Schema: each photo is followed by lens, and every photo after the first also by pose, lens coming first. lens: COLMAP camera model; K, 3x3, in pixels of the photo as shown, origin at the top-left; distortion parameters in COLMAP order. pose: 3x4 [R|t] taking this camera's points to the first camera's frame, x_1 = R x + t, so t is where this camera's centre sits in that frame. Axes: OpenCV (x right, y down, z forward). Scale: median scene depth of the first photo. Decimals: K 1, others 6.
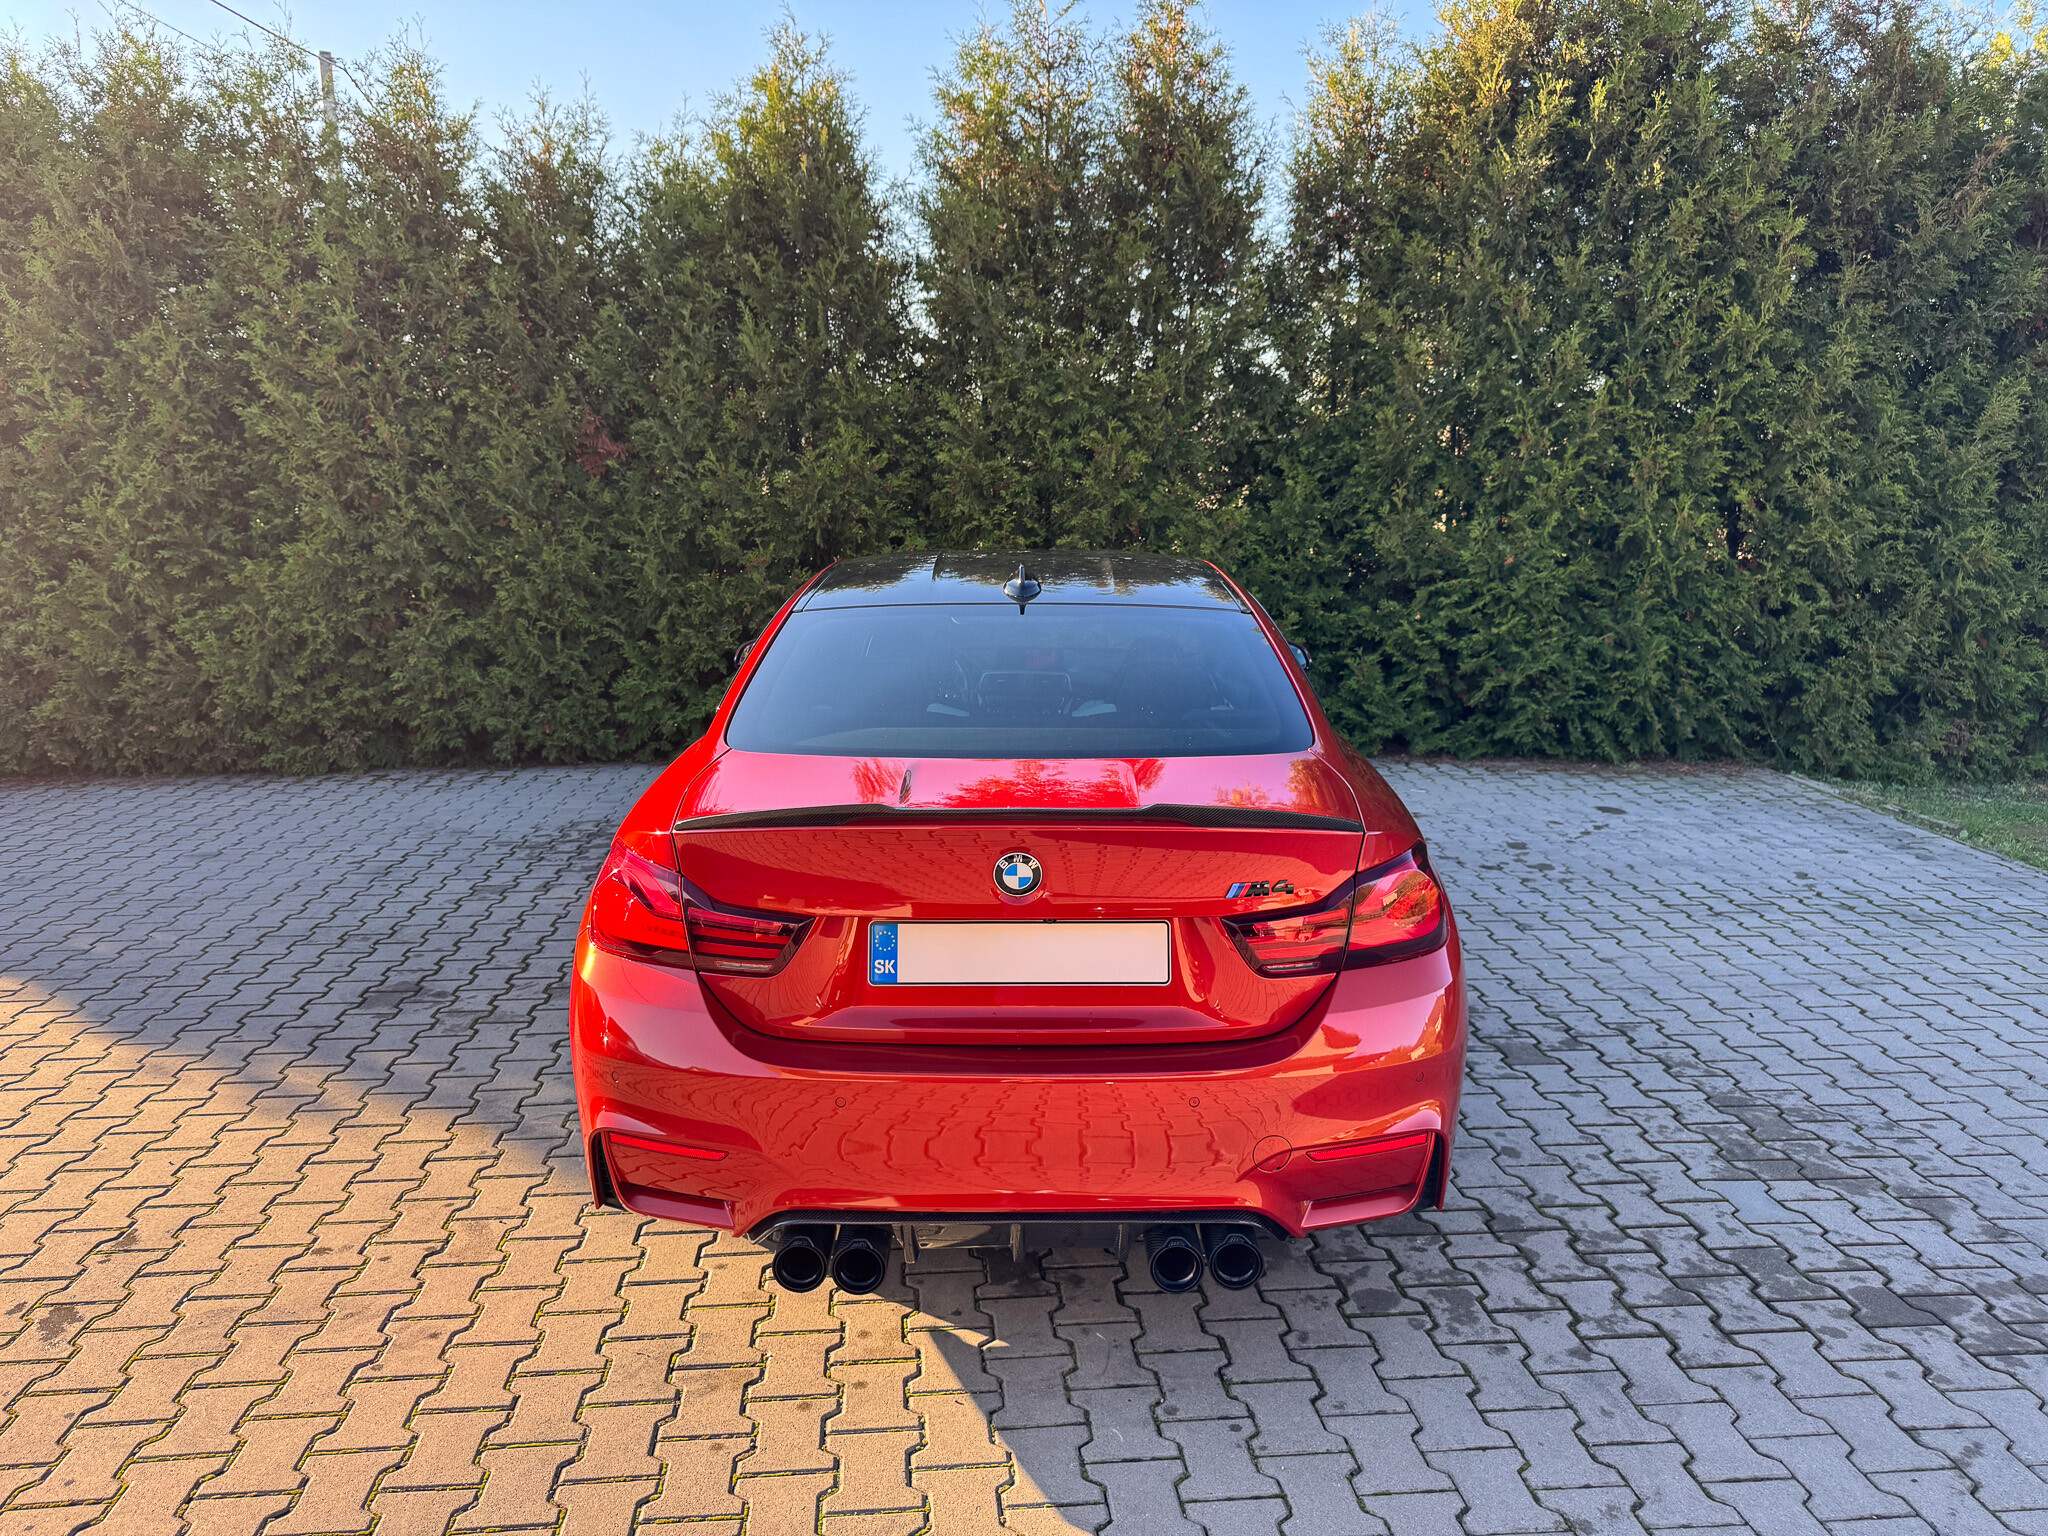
lens RADIAL K [[1448.5, 0, 1020.9], [0, 1448.5, 783.3], [0, 0, 1]] dist [0.019033, -0.025813]
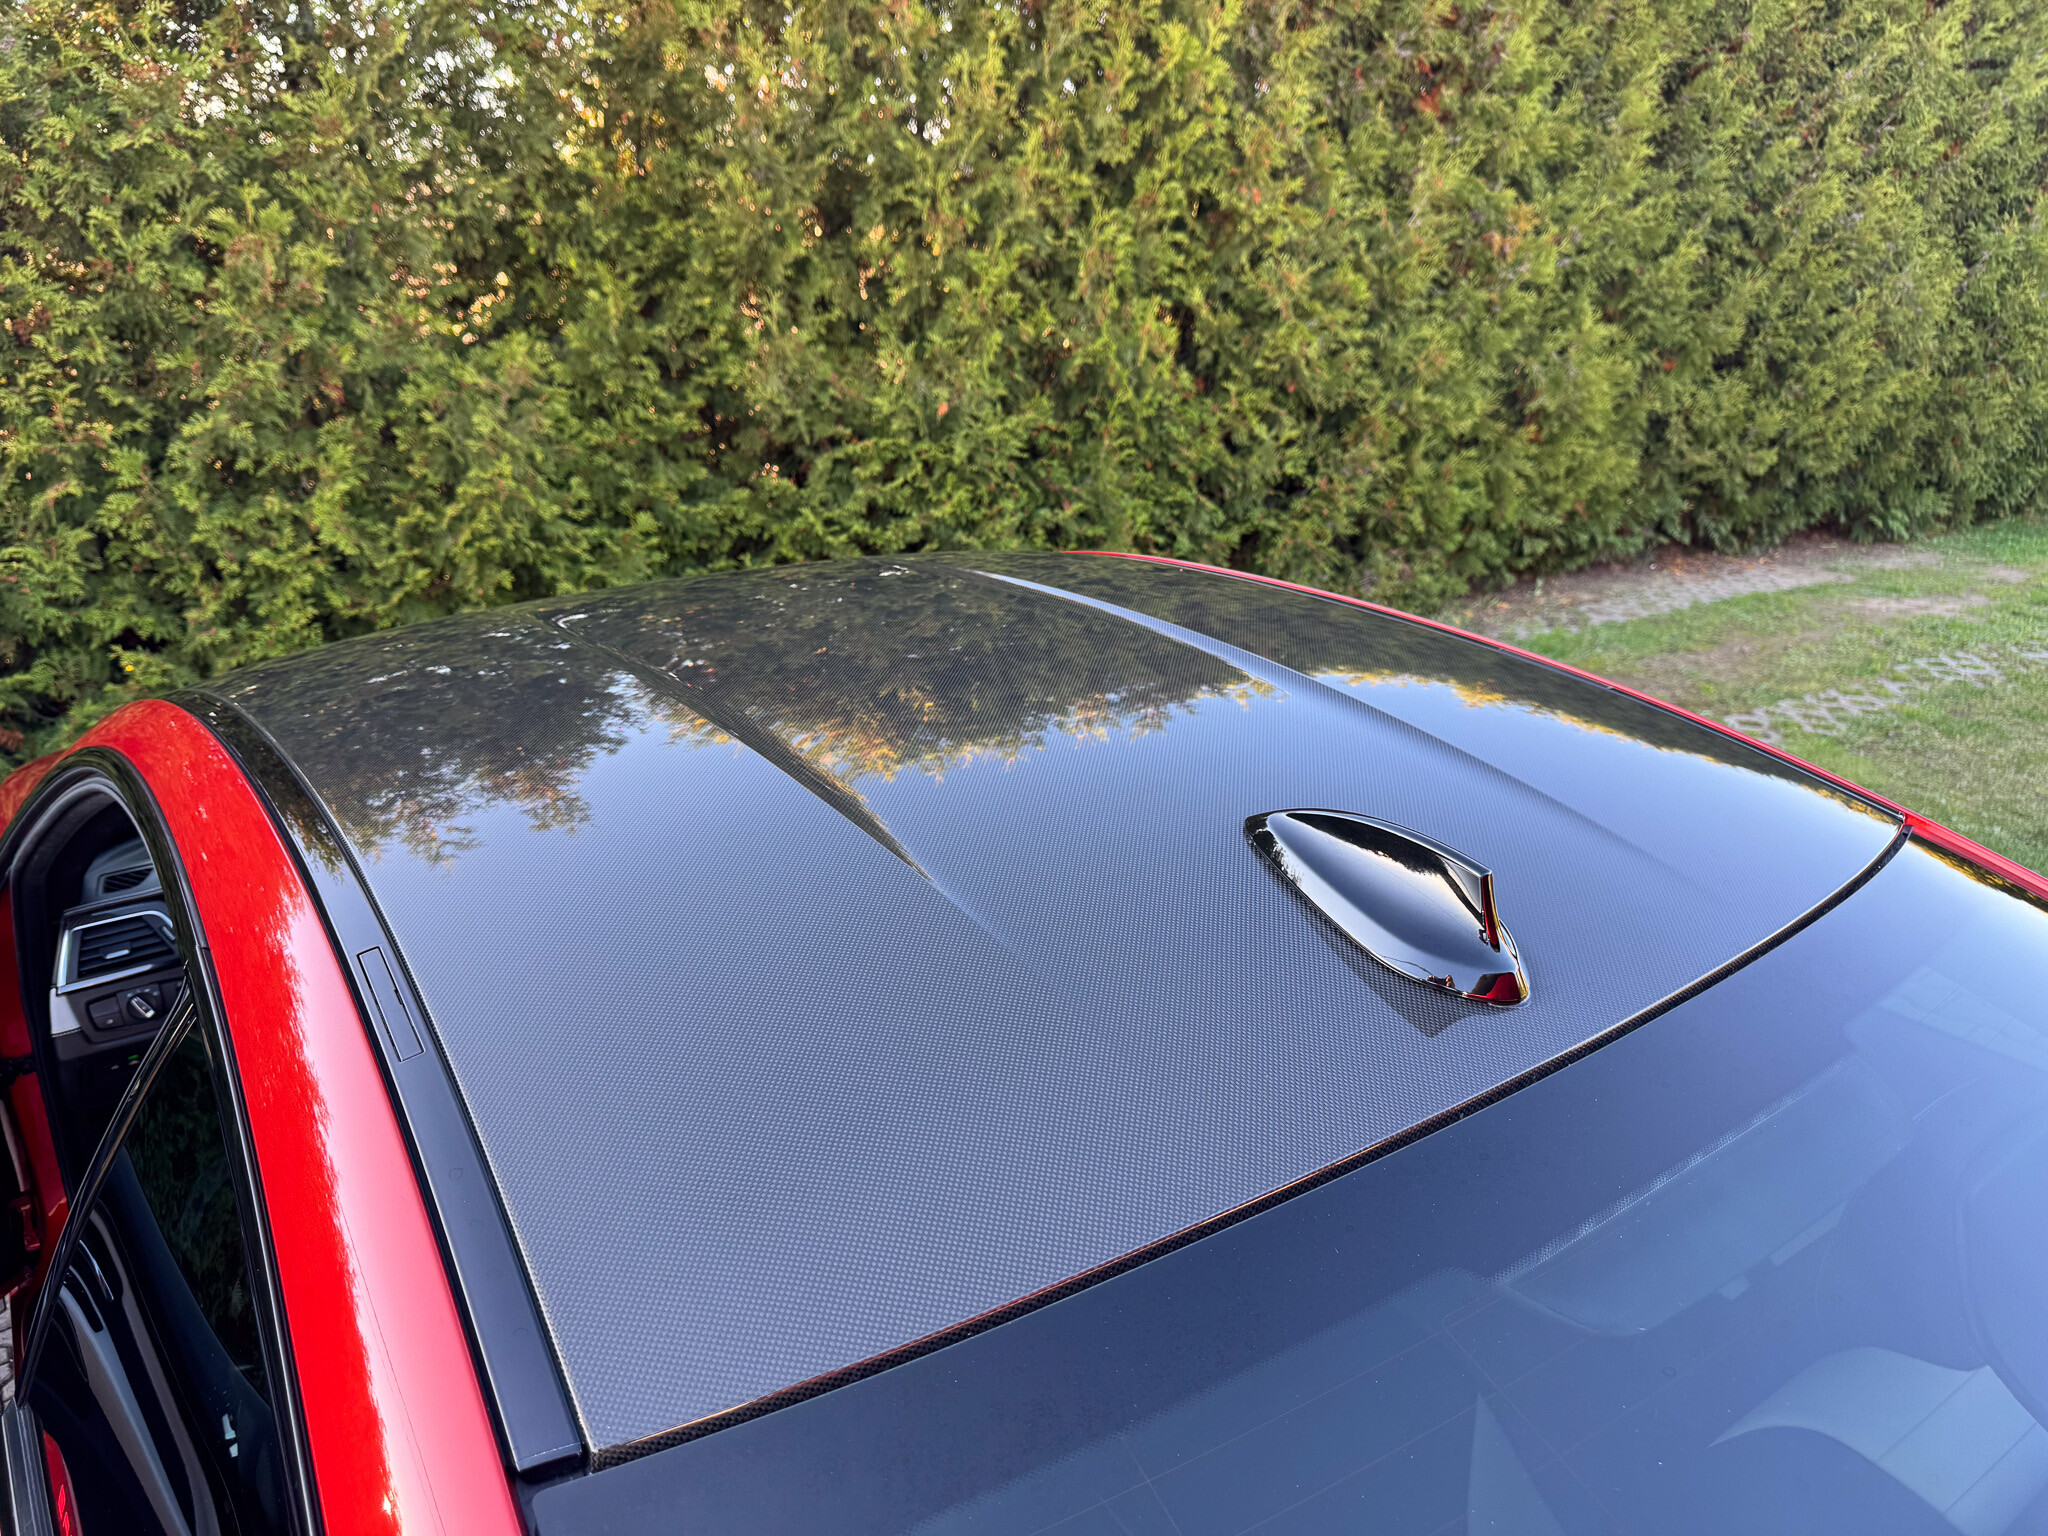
lens RADIAL K [[1448.5, 0, 1020.2], [0, 1448.5, 798.1], [0, 0, 1]] dist [0.019033, -0.025813]
pose [[0.847856, -0.204498, 0.489204, -0.002899], [0.126617, 0.974027, 0.187721, -0.098581], [-0.514886, -0.097219, 0.851728, 0.386155]]
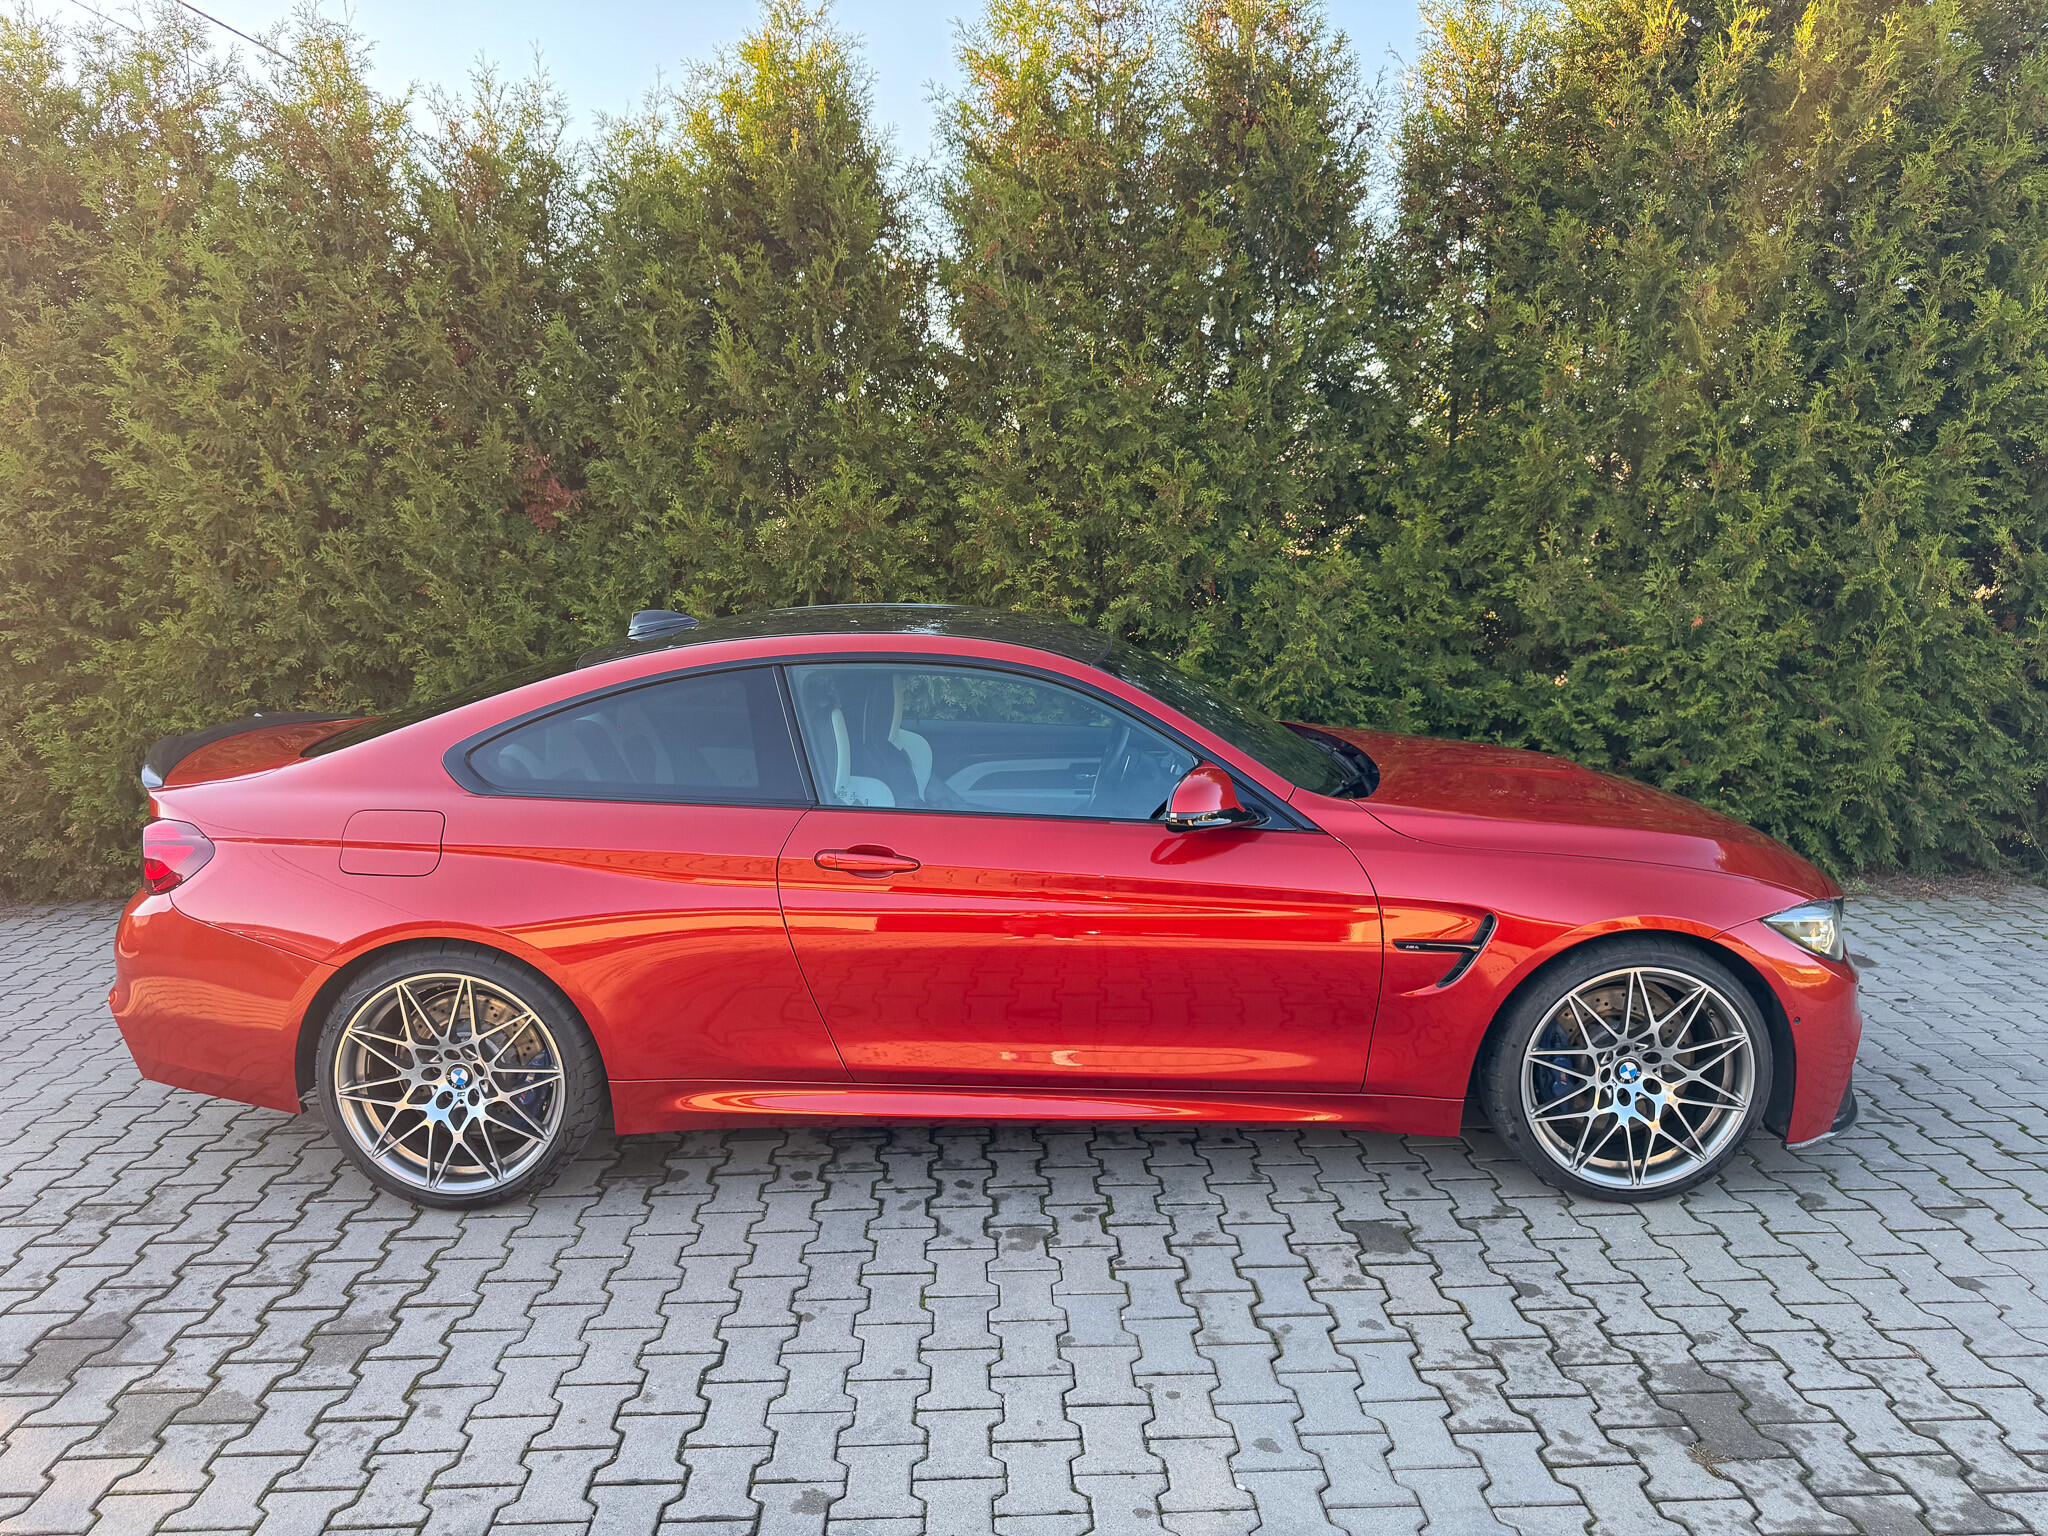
lens RADIAL K [[1448.5, 0, 1015.3], [0, 1448.5, 774.7], [0, 0, 1]] dist [0.019033, -0.025813]
pose [[0.998579, -0.004955, -0.053055, 0.014311], [0.003553, 0.999643, -0.026483, -0.053413], [0.053167, 0.026257, 0.998240, 0.210663]]
